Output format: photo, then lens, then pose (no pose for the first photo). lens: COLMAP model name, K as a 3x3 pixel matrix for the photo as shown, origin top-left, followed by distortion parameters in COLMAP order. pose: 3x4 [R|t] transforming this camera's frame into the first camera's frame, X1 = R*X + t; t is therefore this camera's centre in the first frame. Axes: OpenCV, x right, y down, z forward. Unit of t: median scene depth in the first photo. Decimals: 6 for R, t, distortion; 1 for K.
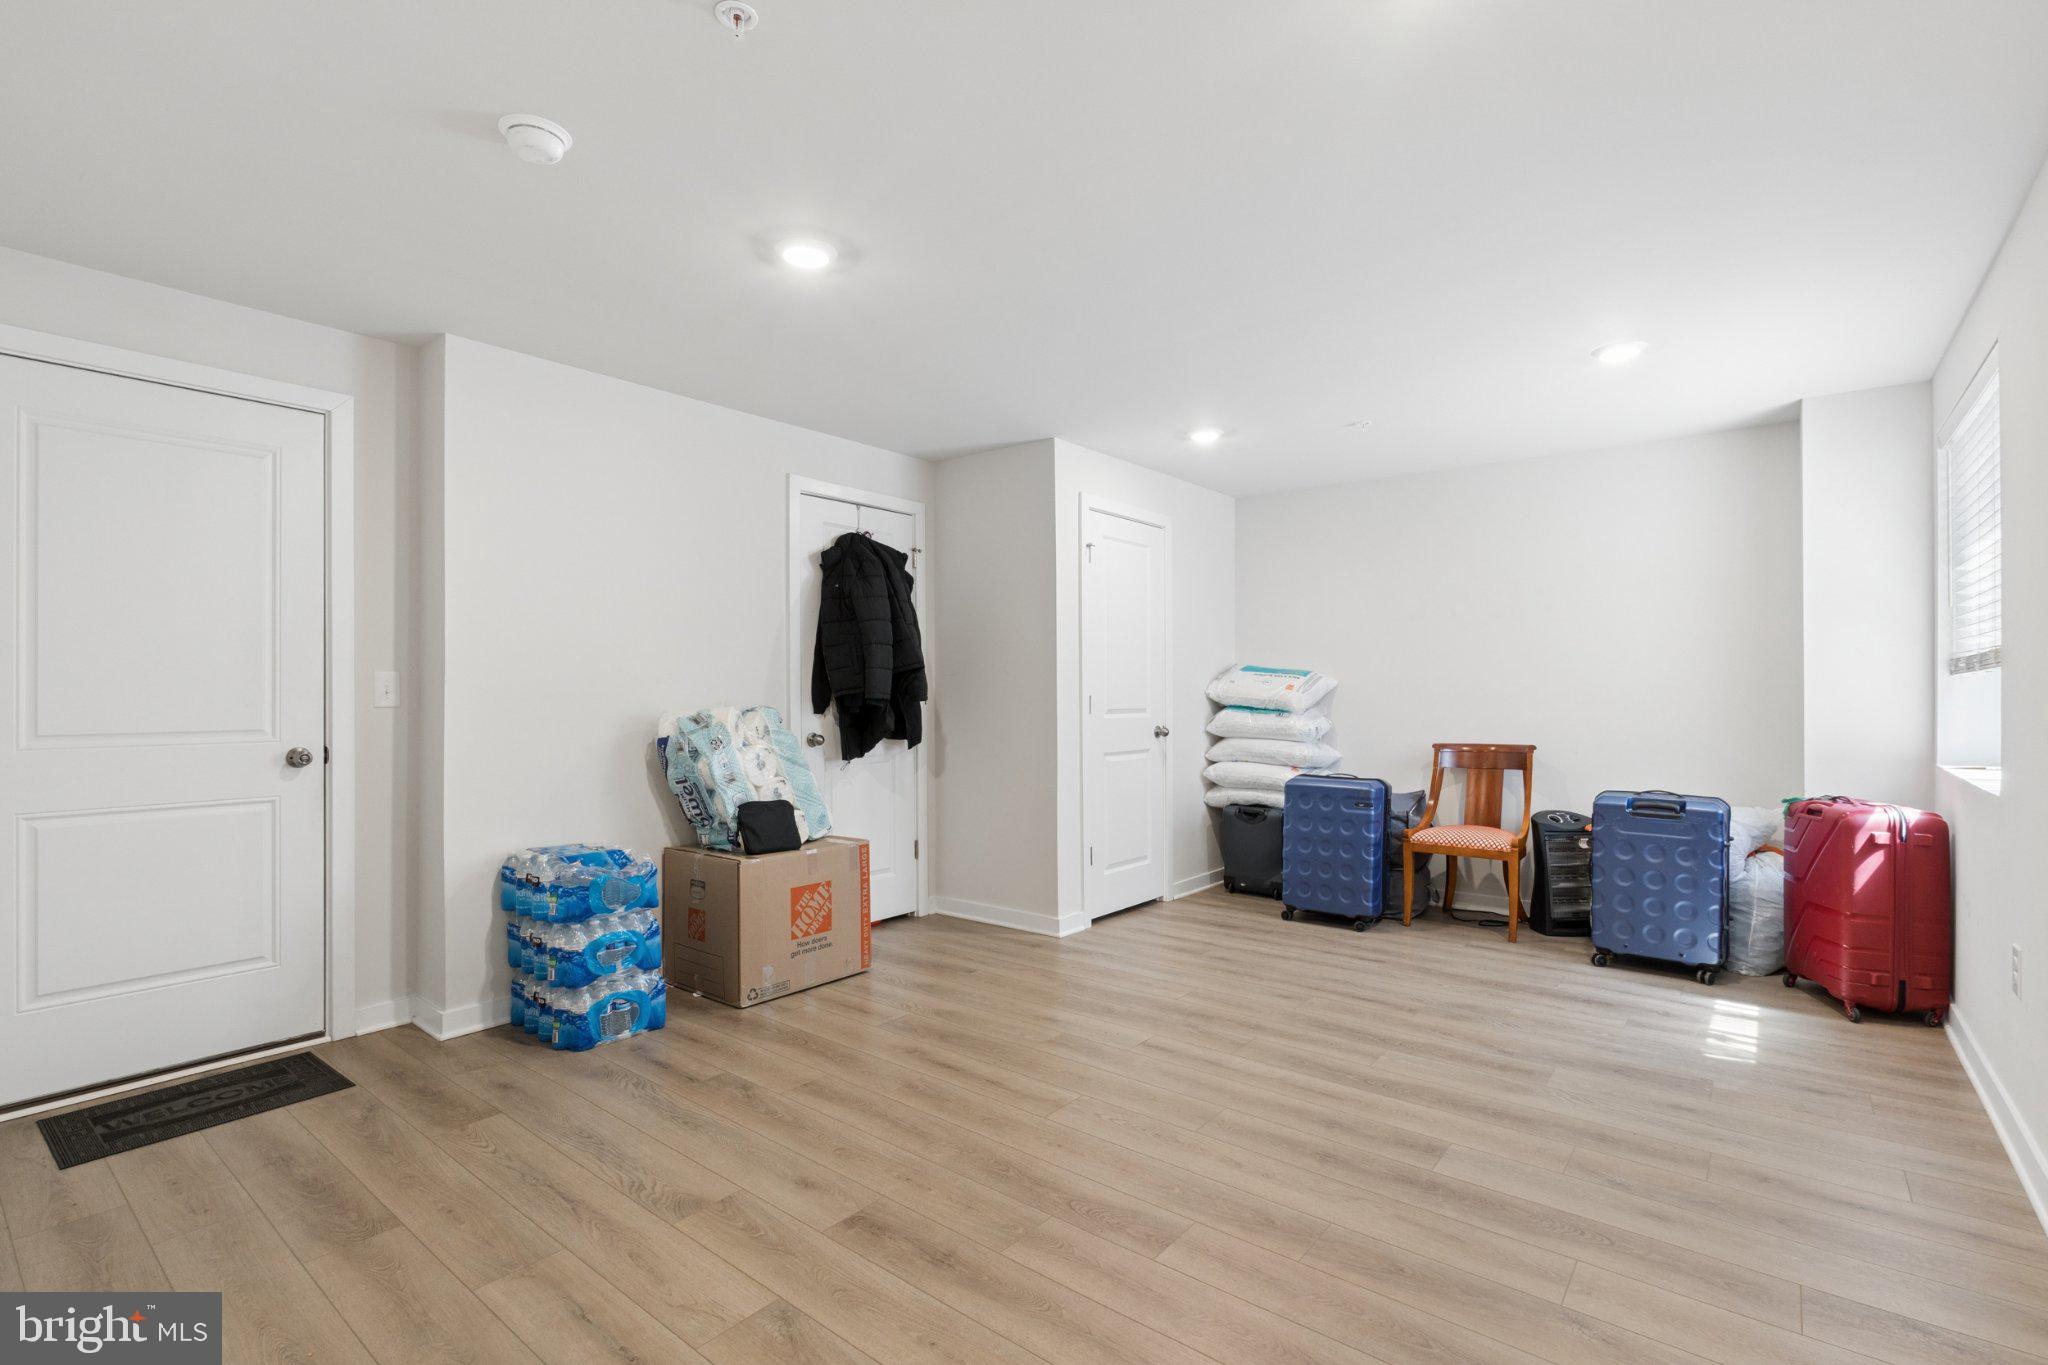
lens RADIAL K [[941.3, 0, 1024.0], [0, 941.3, 682.5], [0, 0, 1]] dist [-0.009879, 0.000357]
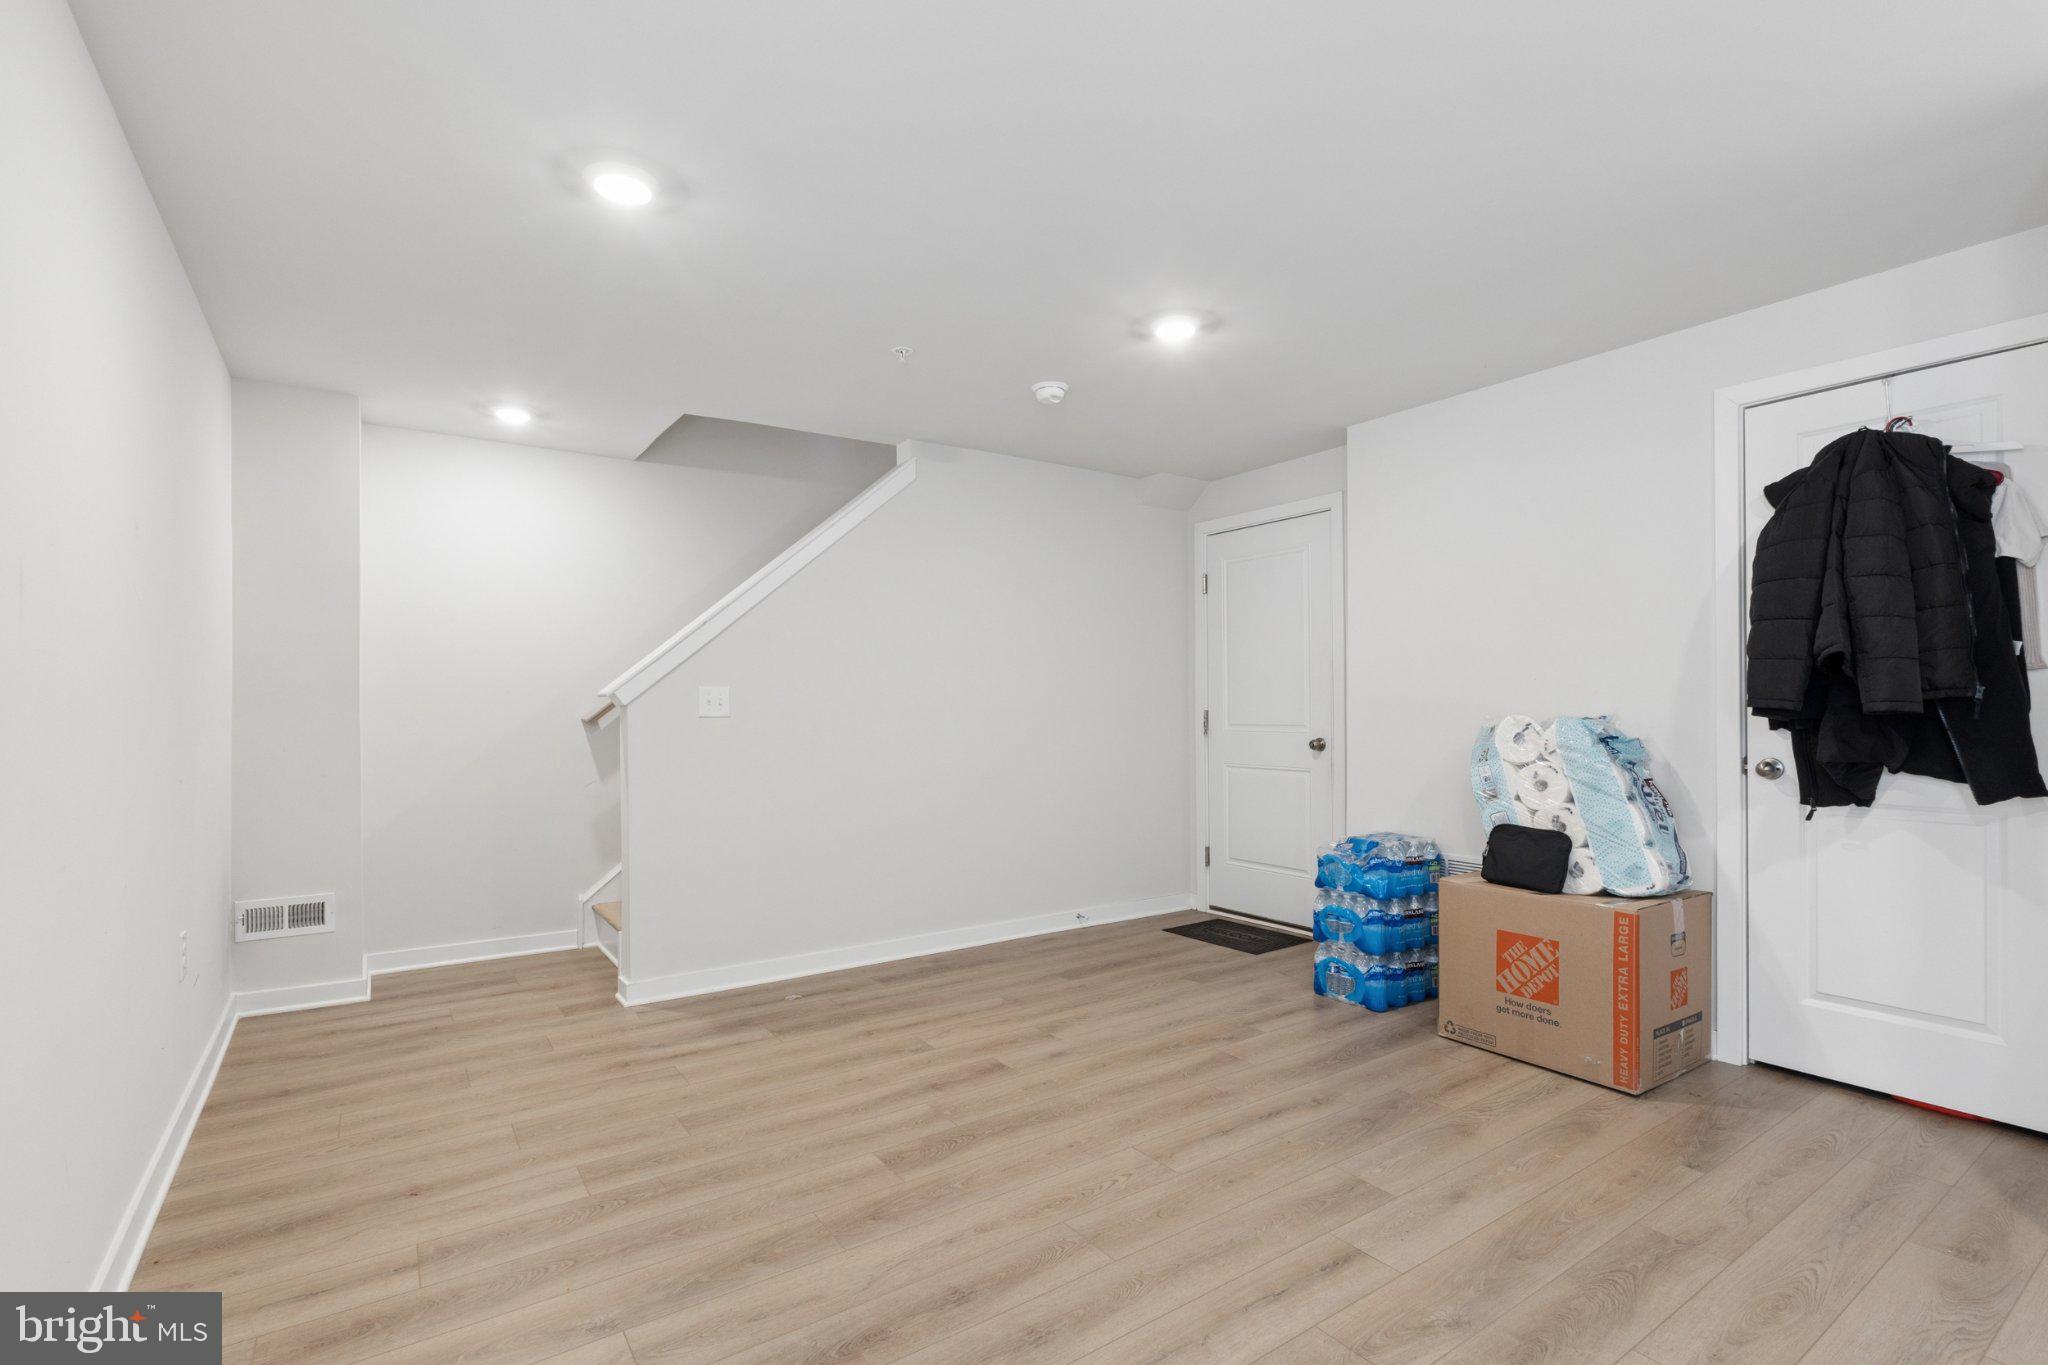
lens RADIAL K [[944.5, 0, 1026.8], [0, 944.5, 691.0], [0, 0, 1]] dist [-0.011543, 0.000604]
pose [[-0.288618, -0.011927, -0.957370, 0.902423], [0.016952, 0.999702, -0.017565, 0.013674], [0.957294, -0.021299, -0.288330, 1.095731]]
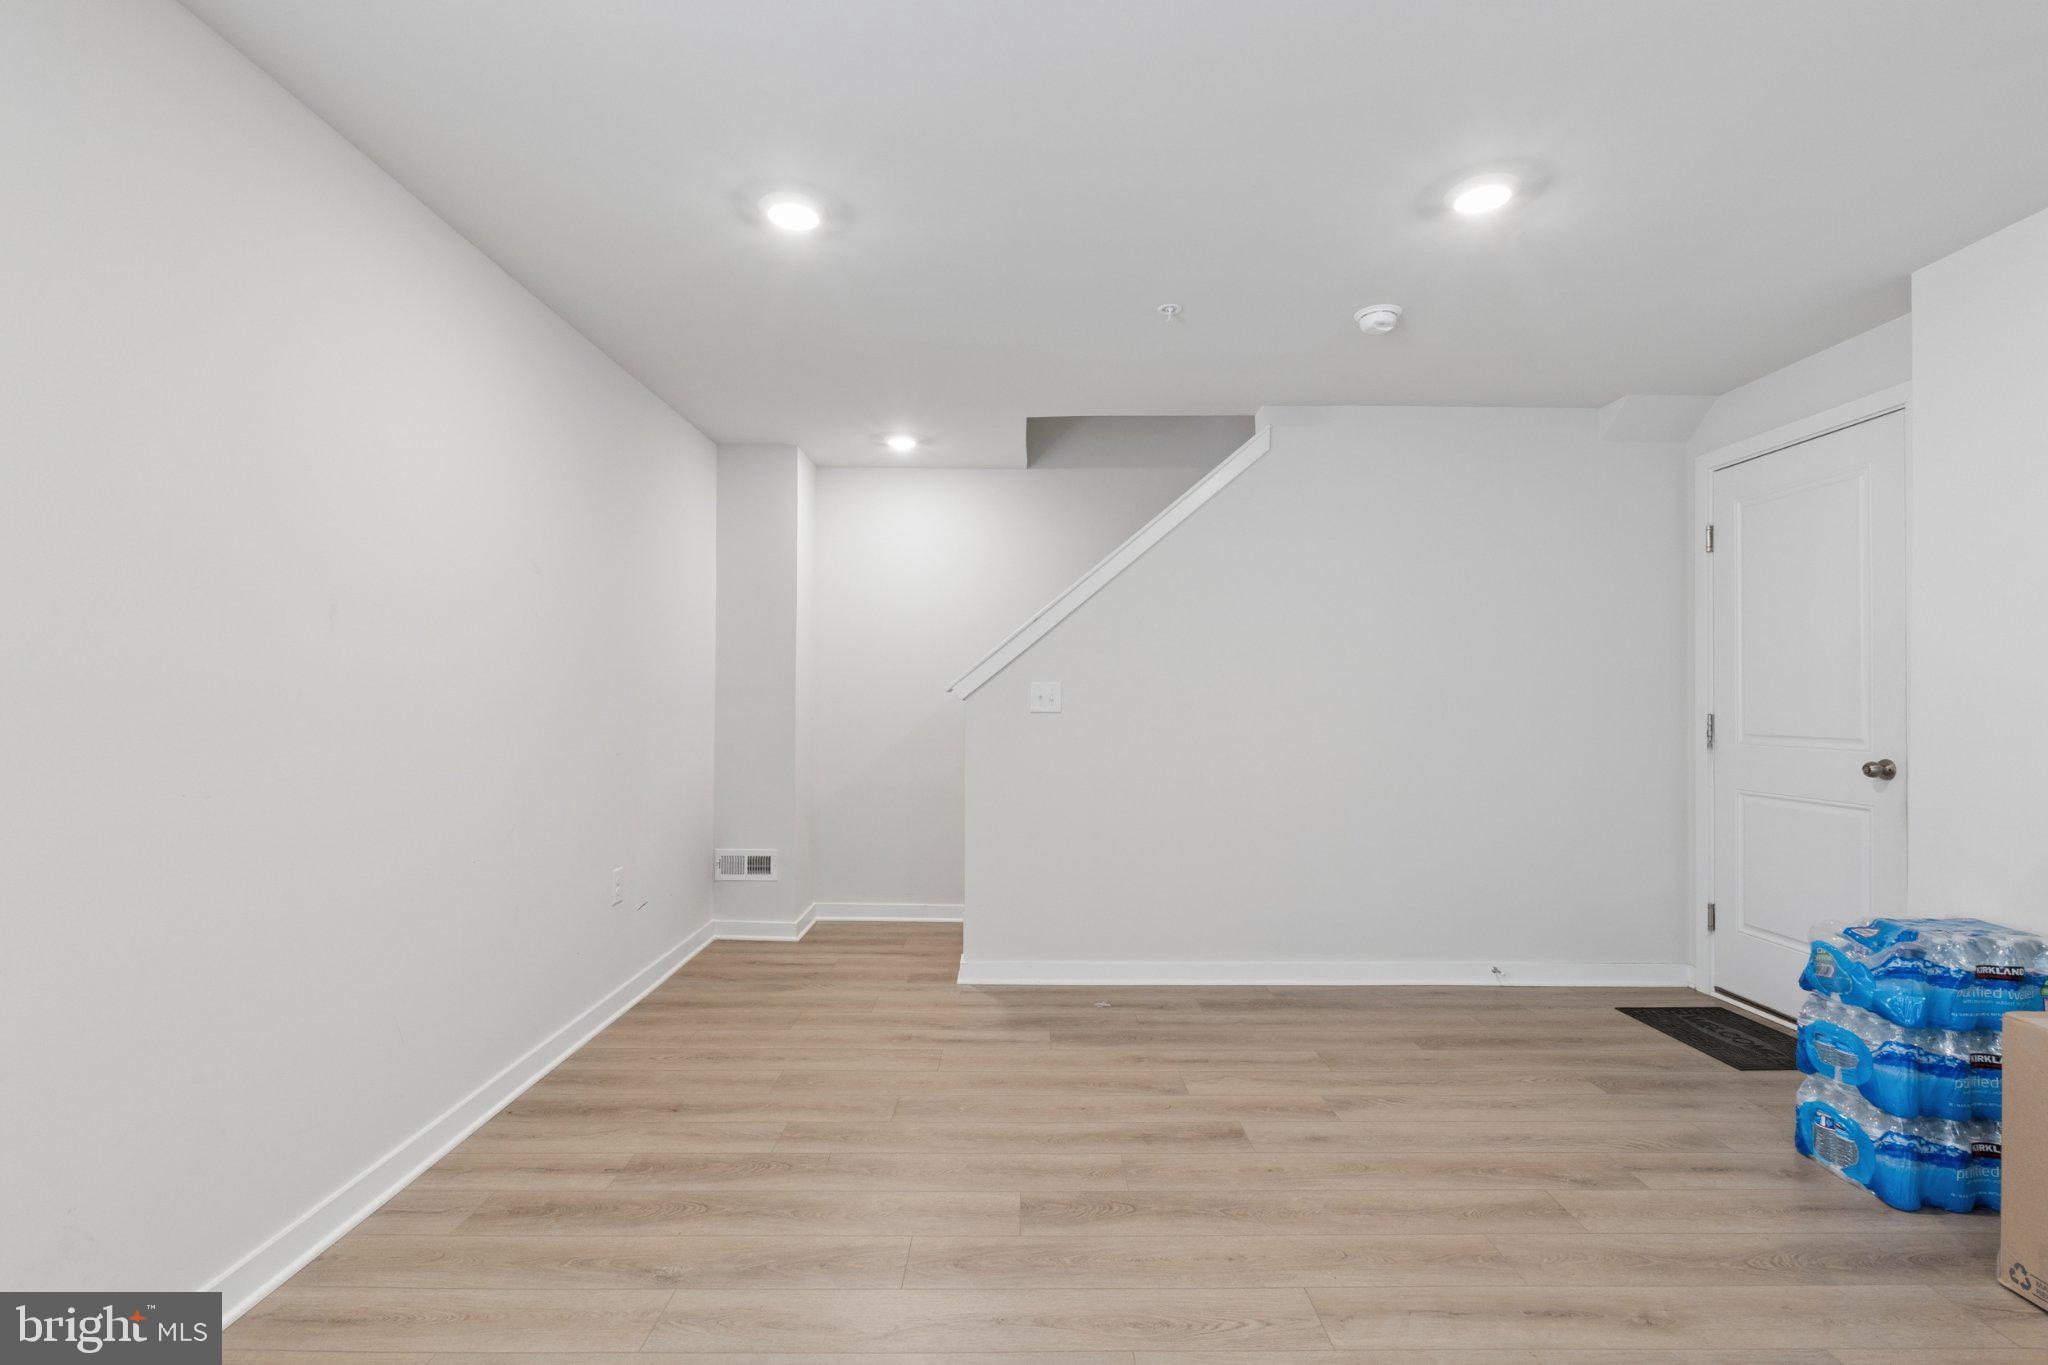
lens RADIAL K [[941.3, 0, 1024.0], [0, 941.3, 682.5], [0, 0, 1]] dist [-0.009879, 0.000357]
pose [[-0.780430, -0.015782, -0.625044, 0.601769], [0.002578, 0.999592, -0.028459, 0.015179], [0.625238, -0.023821, -0.780070, 1.332320]]
